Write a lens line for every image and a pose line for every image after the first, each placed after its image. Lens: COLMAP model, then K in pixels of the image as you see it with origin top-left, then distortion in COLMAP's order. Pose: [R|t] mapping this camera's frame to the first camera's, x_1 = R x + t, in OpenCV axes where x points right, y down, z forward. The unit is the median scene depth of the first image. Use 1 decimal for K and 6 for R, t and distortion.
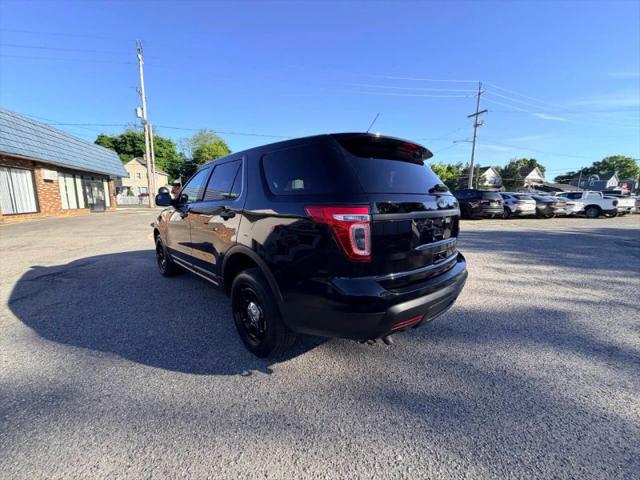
lens RADIAL K [[253.8, 0, 318.1], [0, 253.8, 242.1], [0, 0, 1]] dist [0.000084, -0.000104]
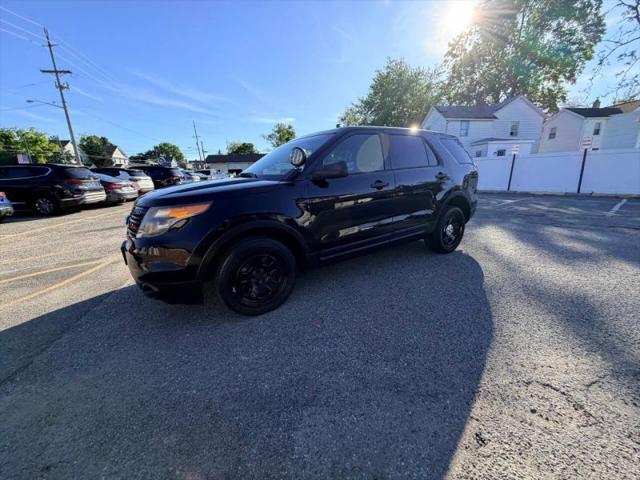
lens RADIAL K [[253.8, 0, 318.9], [0, 253.8, 241.1], [0, 0, 1]] dist [0.000084, -0.000104]
pose [[0.184426, -0.260883, 0.947590, -0.333425], [0.191168, 0.955237, 0.225781, -0.036028], [-0.964076, 0.139509, 0.226043, 0.232154]]
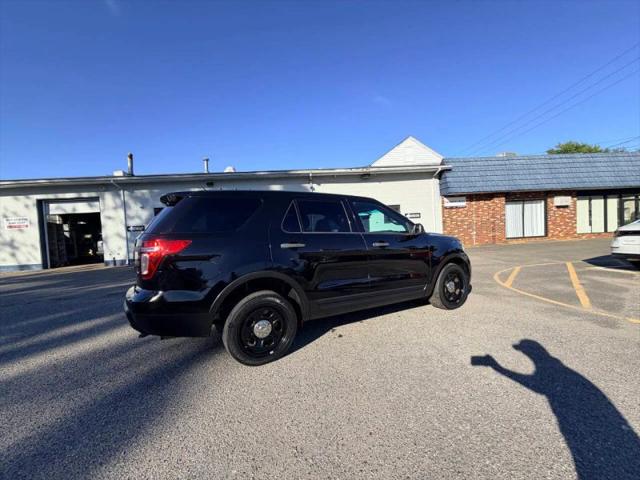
lens RADIAL K [[253.8, 0, 319.7], [0, 253.8, 240.8], [0, 0, 1]] dist [0.000084, -0.000104]
pose [[-0.255599, 0.029224, -0.966341, 0.227827], [-0.116040, 0.991390, 0.060674, -0.050064], [0.959794, 0.127643, -0.250007, 0.328241]]
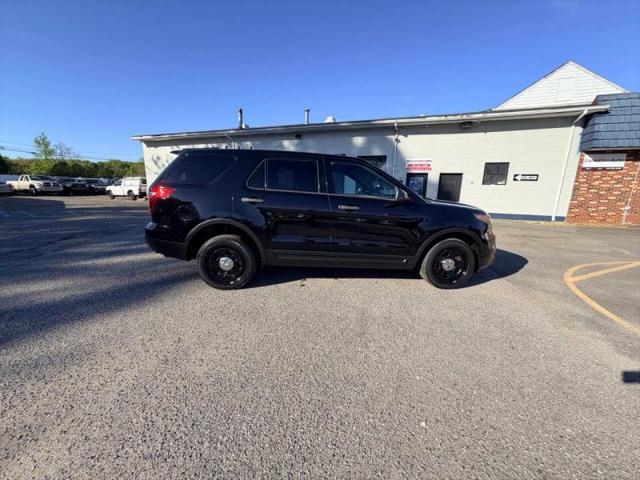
lens RADIAL K [[253.8, 0, 319.4], [0, 253.8, 241.2], [0, 0, 1]] dist [0.000084, -0.000104]
pose [[-0.625468, 0.132861, -0.768855, 0.186484], [-0.162203, 0.941727, 0.294687, -0.073874], [0.763204, 0.309028, -0.567469, 0.443960]]
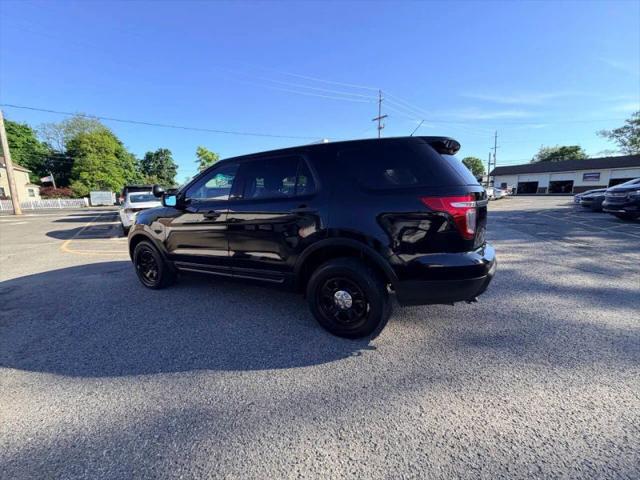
lens RADIAL K [[253.8, 0, 319.2], [0, 253.8, 241.2], [0, 0, 1]] dist [0.000084, -0.000104]
pose [[0.945570, -0.085055, 0.314108, -0.103225], [0.082094, 0.996367, 0.022669, -0.000260], [-0.314895, 0.004351, 0.949117, 0.002002]]
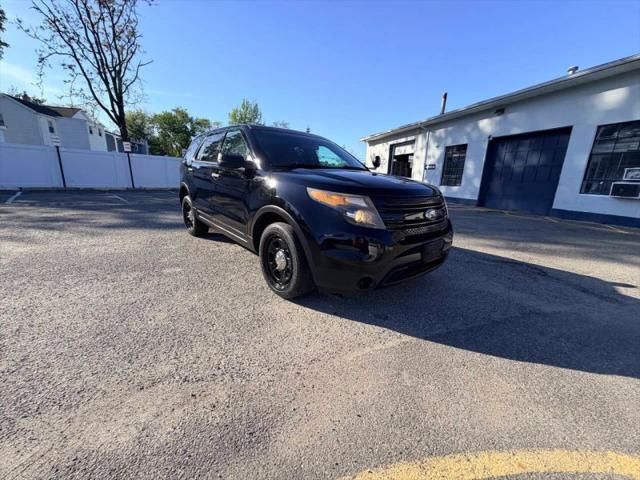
lens RADIAL K [[253.8, 0, 318.9], [0, 253.8, 240.8], [0, 0, 1]] dist [0.000084, -0.000104]
pose [[-0.997743, -0.061325, 0.027368, -0.116850], [-0.045247, 0.915038, 0.400821, -0.082435], [-0.049623, 0.398678, -0.915747, 0.560633]]
